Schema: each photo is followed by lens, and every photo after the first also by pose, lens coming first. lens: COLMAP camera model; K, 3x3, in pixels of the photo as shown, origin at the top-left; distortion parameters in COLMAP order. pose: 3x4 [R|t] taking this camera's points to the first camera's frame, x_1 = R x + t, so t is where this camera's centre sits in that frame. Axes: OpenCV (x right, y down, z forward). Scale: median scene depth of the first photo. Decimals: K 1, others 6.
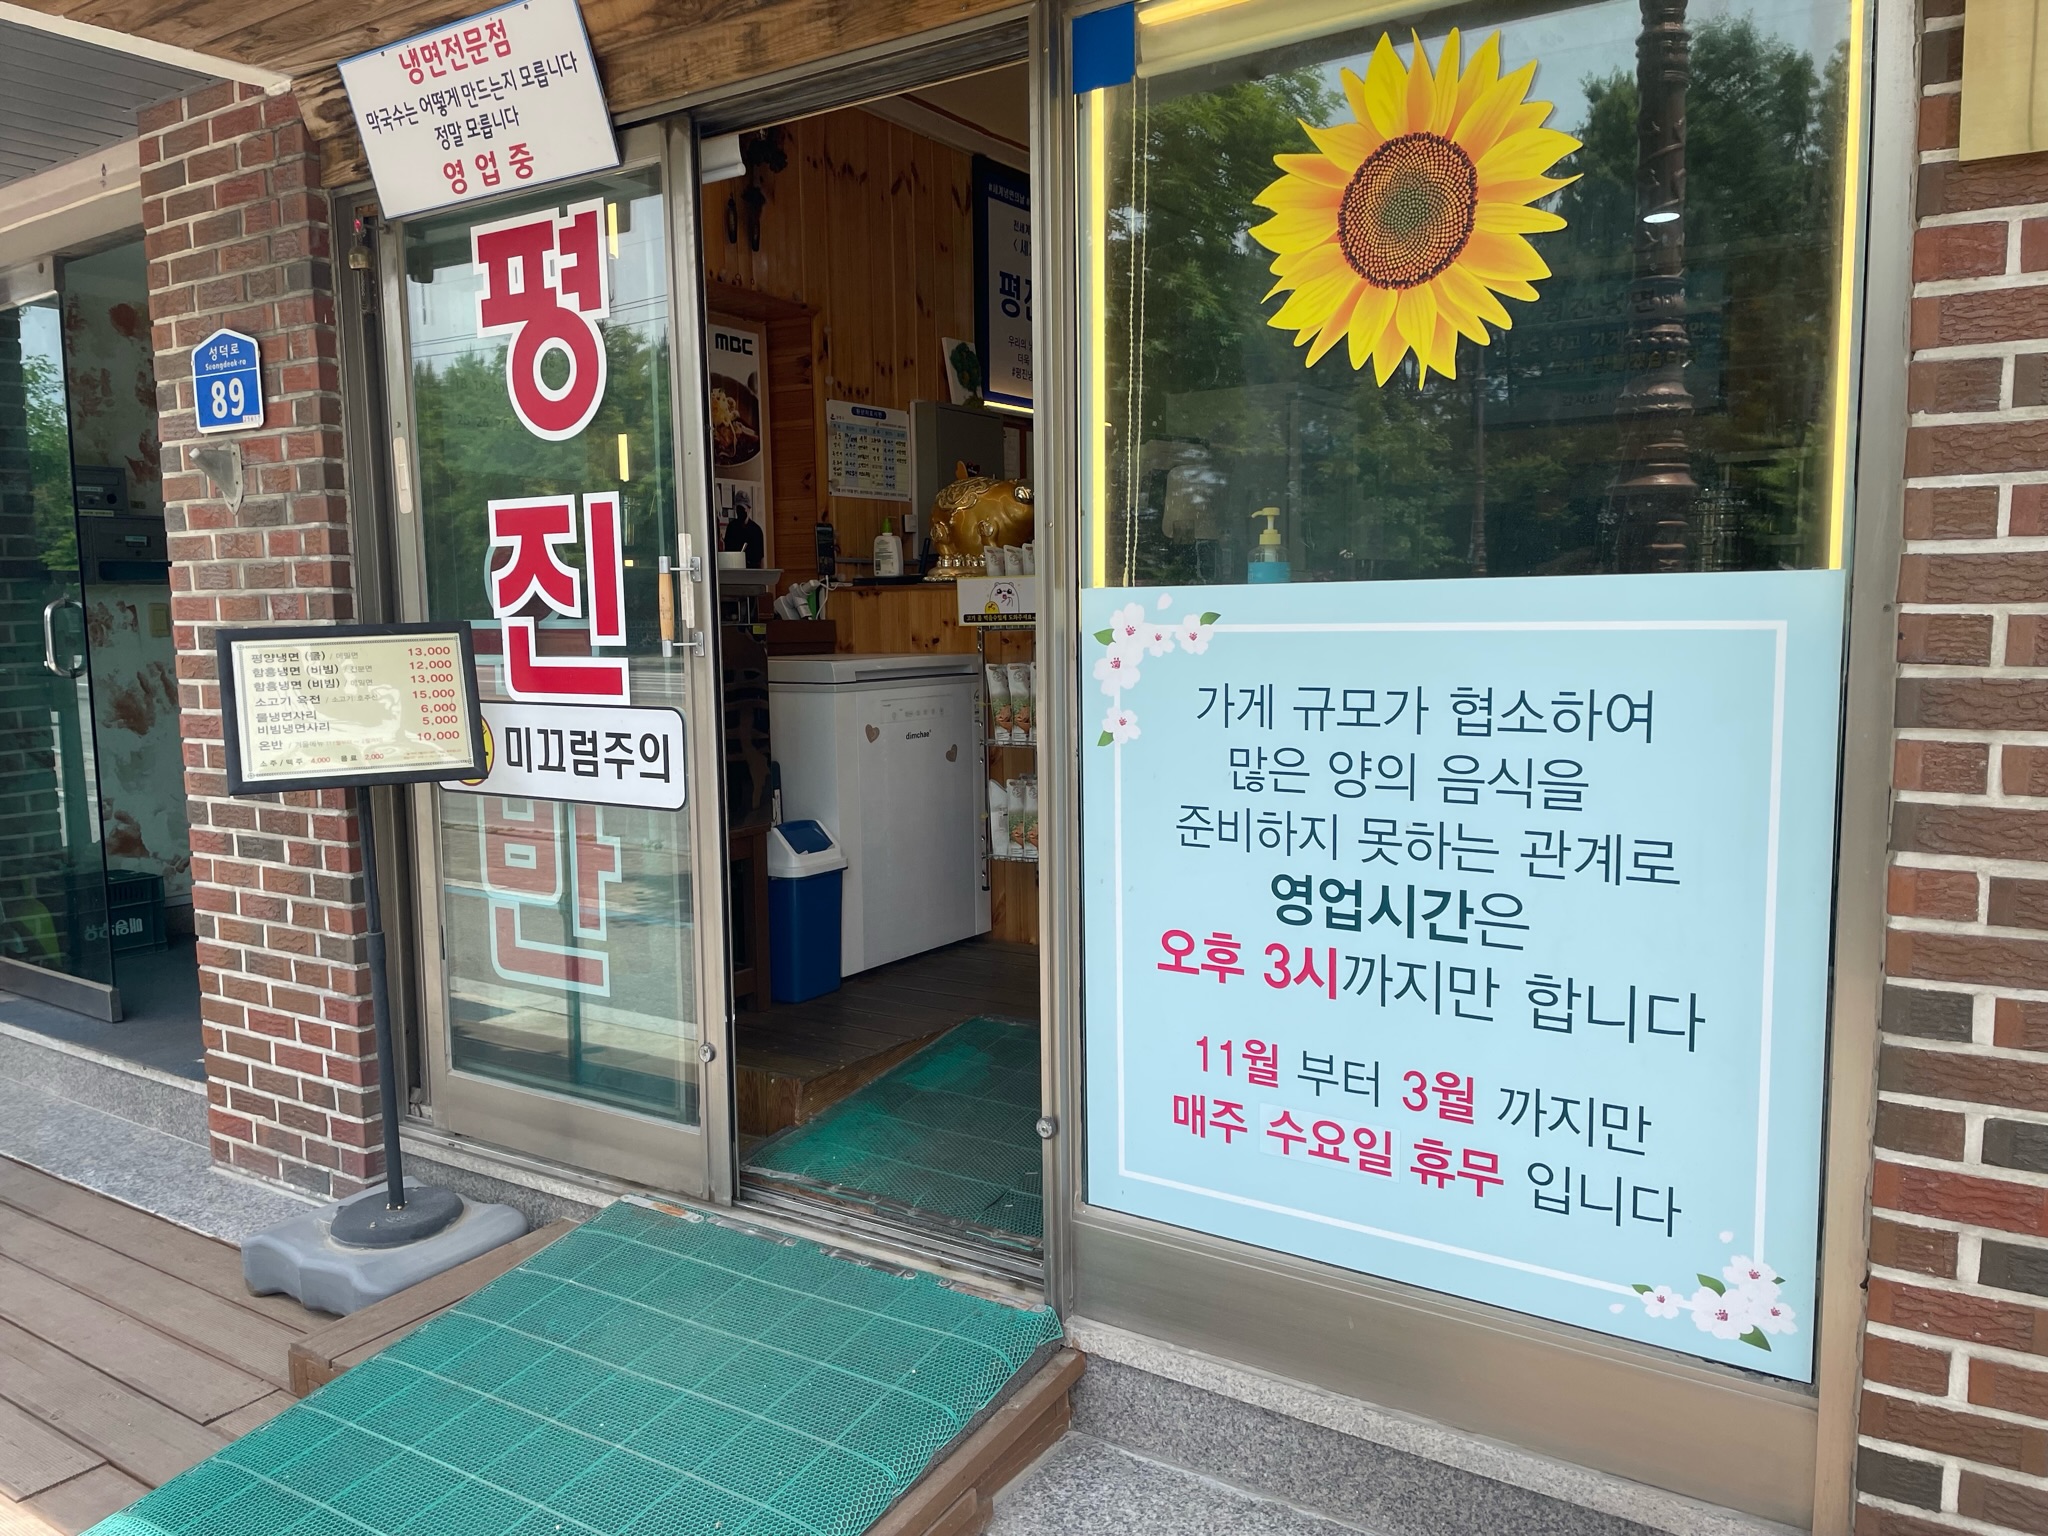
lens RADIAL K [[1542.0, 0, 1018.7], [0, 1542.0, 755.4], [0, 0, 1]] dist [0.105414, -0.131660]
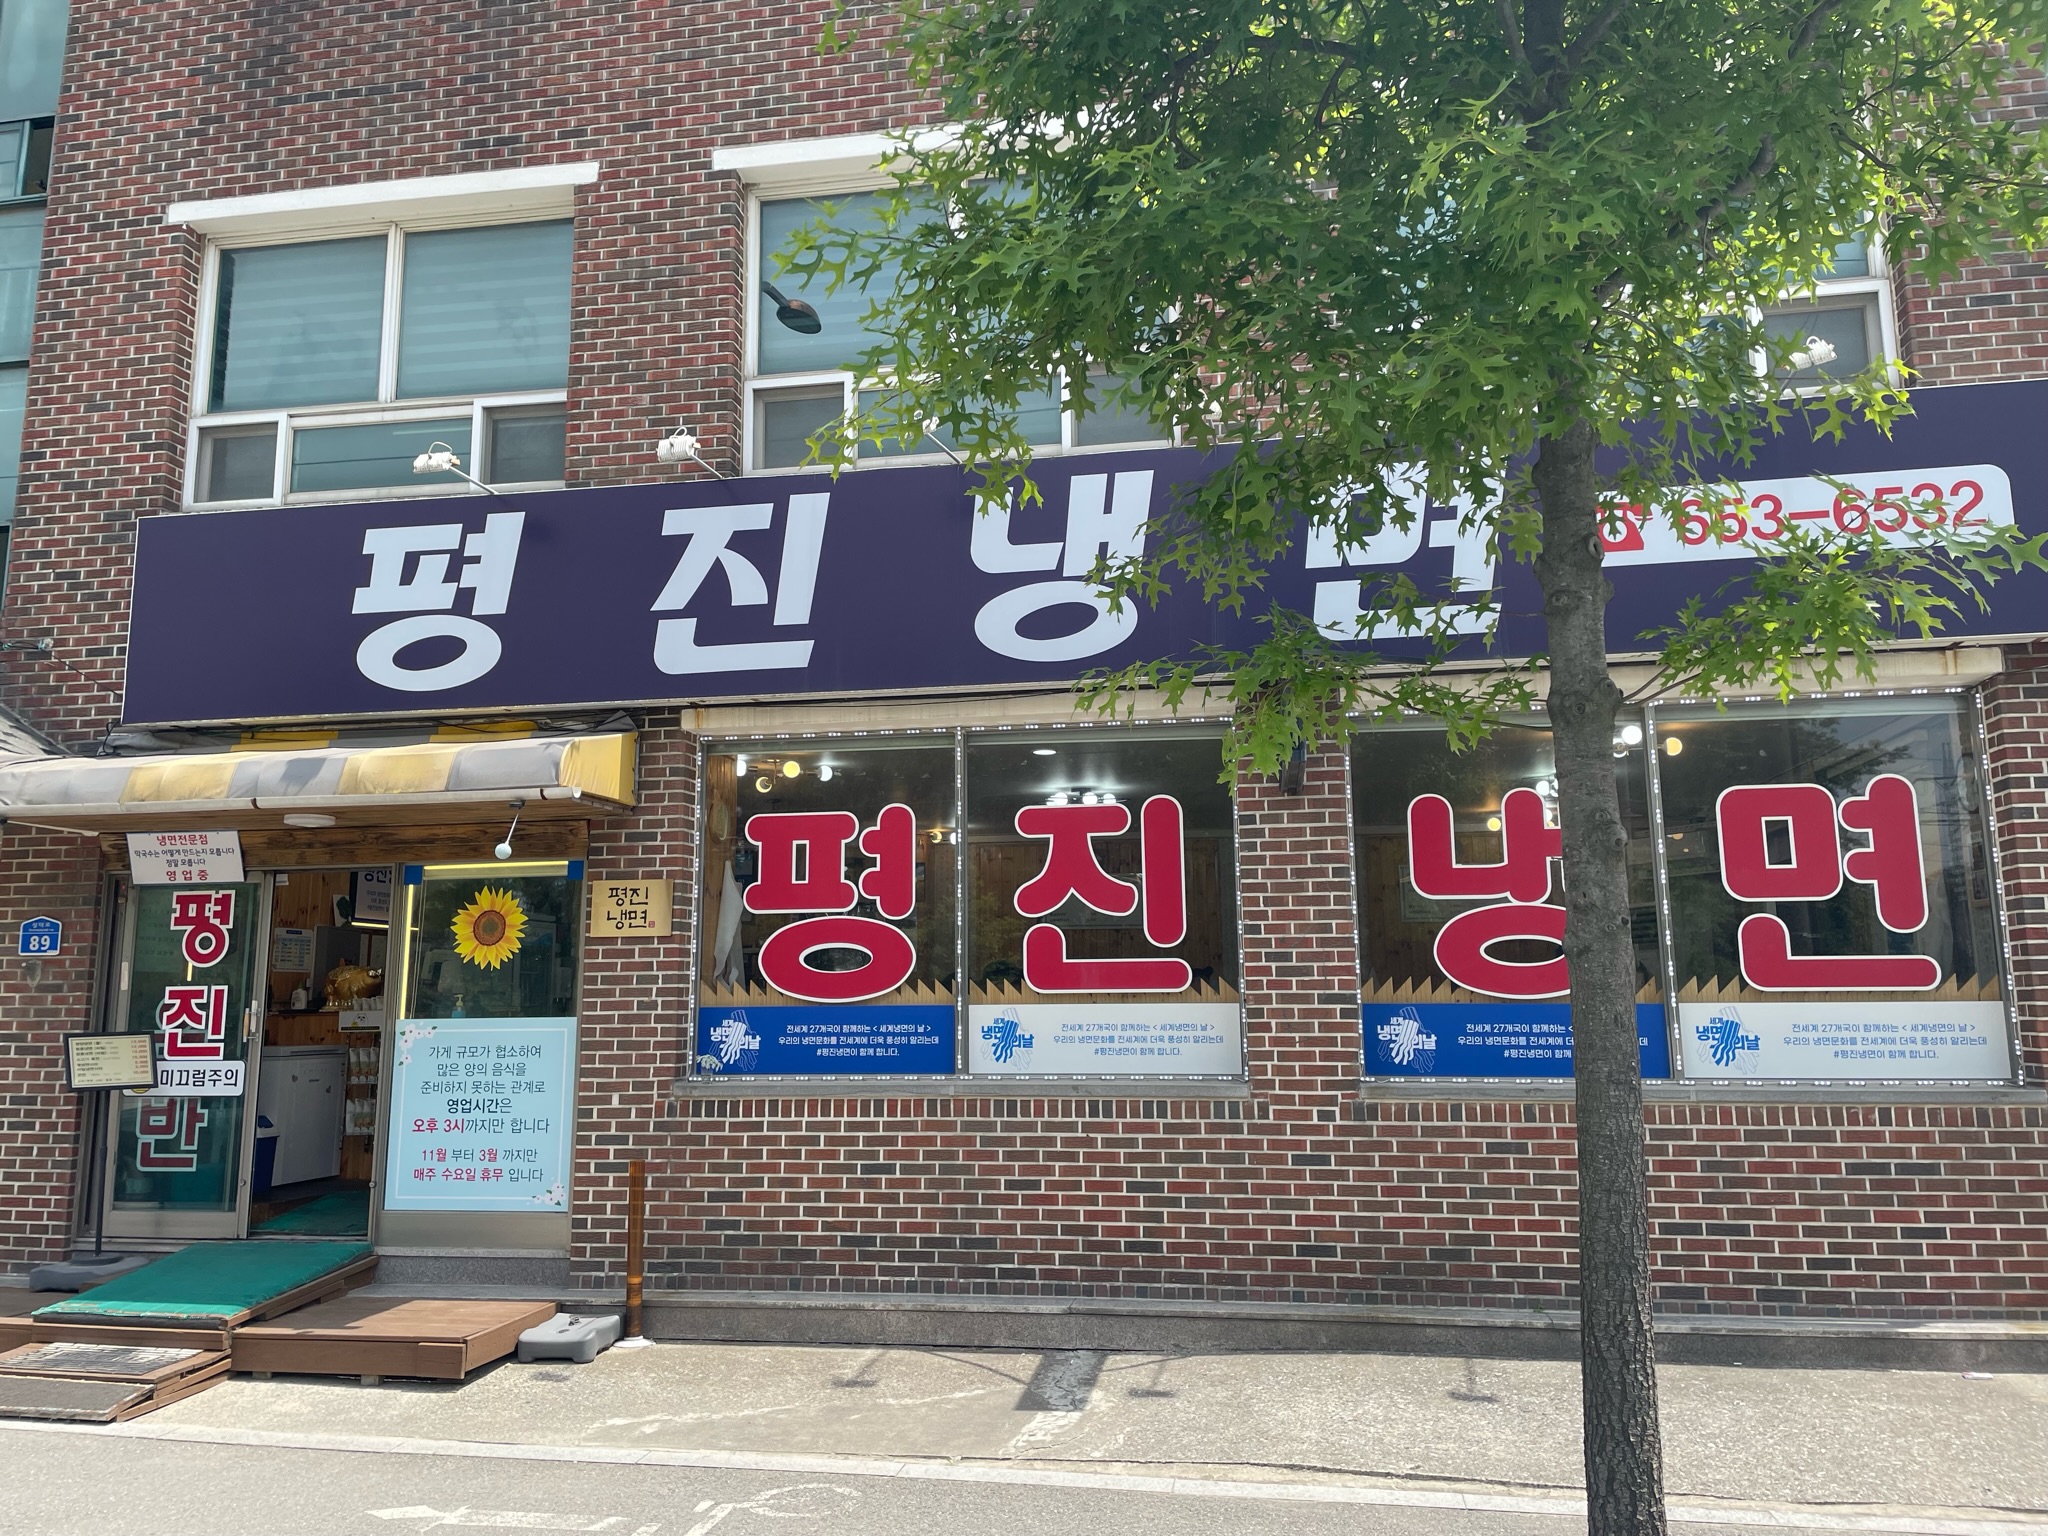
lens RADIAL K [[1542.0, 0, 1018.7], [0, 1542.0, 755.4], [0, 0, 1]] dist [0.105414, -0.131660]
pose [[0.915016, 0.072849, 0.396786, -0.098061], [0.032500, 0.967052, -0.252495, 0.206359], [-0.402107, 0.243933, 0.882500, -2.307164]]
